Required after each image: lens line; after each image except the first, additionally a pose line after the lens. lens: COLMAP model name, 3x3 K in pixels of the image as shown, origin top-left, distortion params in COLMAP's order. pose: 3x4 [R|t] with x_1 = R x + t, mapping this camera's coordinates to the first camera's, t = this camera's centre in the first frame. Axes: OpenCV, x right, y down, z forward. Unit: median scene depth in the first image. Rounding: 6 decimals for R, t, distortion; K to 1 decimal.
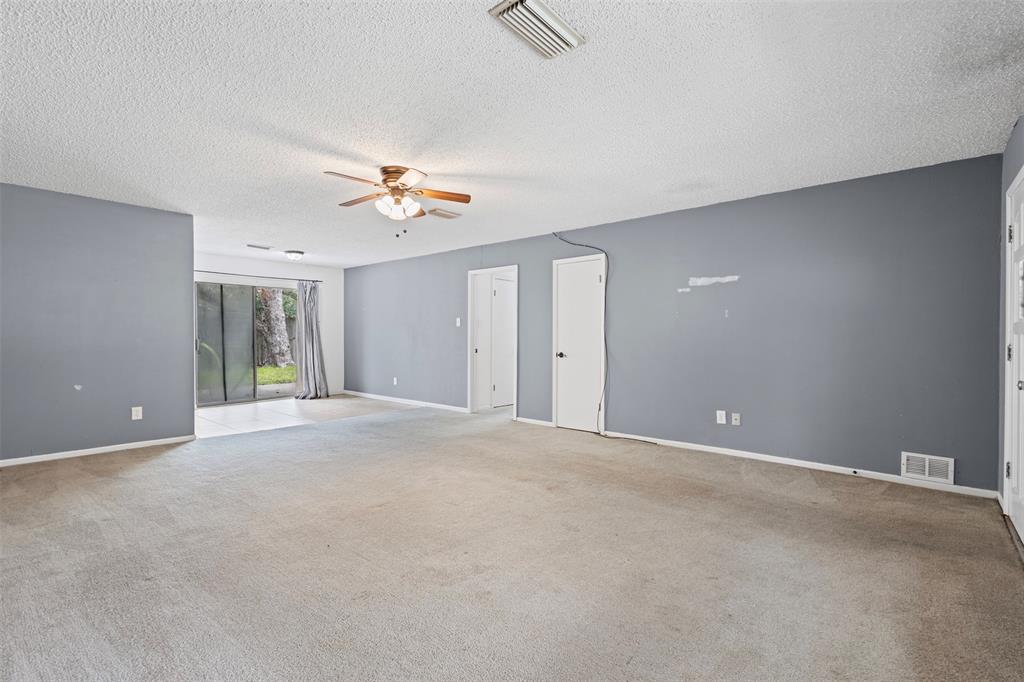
lens RADIAL K [[486.9, 0, 509.9], [0, 486.9, 331.5], [0, 0, 1]] dist [0.036635, 0.000099]
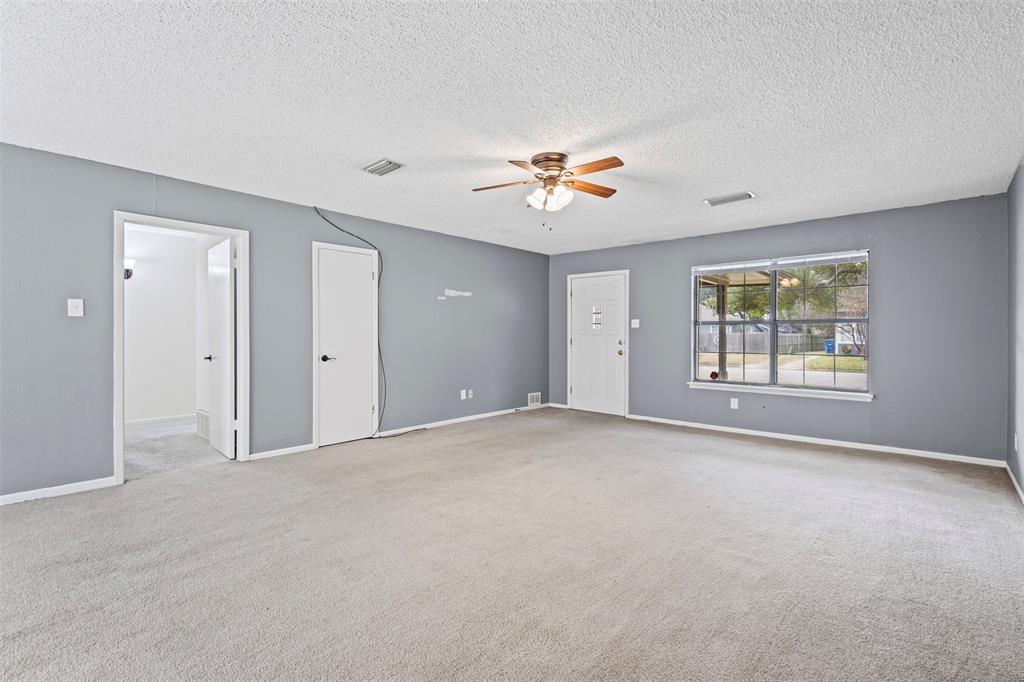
lens RADIAL K [[469.8, 0, 510.8], [0, 469.8, 333.7], [0, 0, 1]] dist [0.002867, 0.000050]
pose [[0.016689, 0.008446, 0.999825, -0.836619], [-0.001305, 0.999964, -0.008425, 0.015420], [-0.999860, -0.001164, 0.016700, 0.814621]]
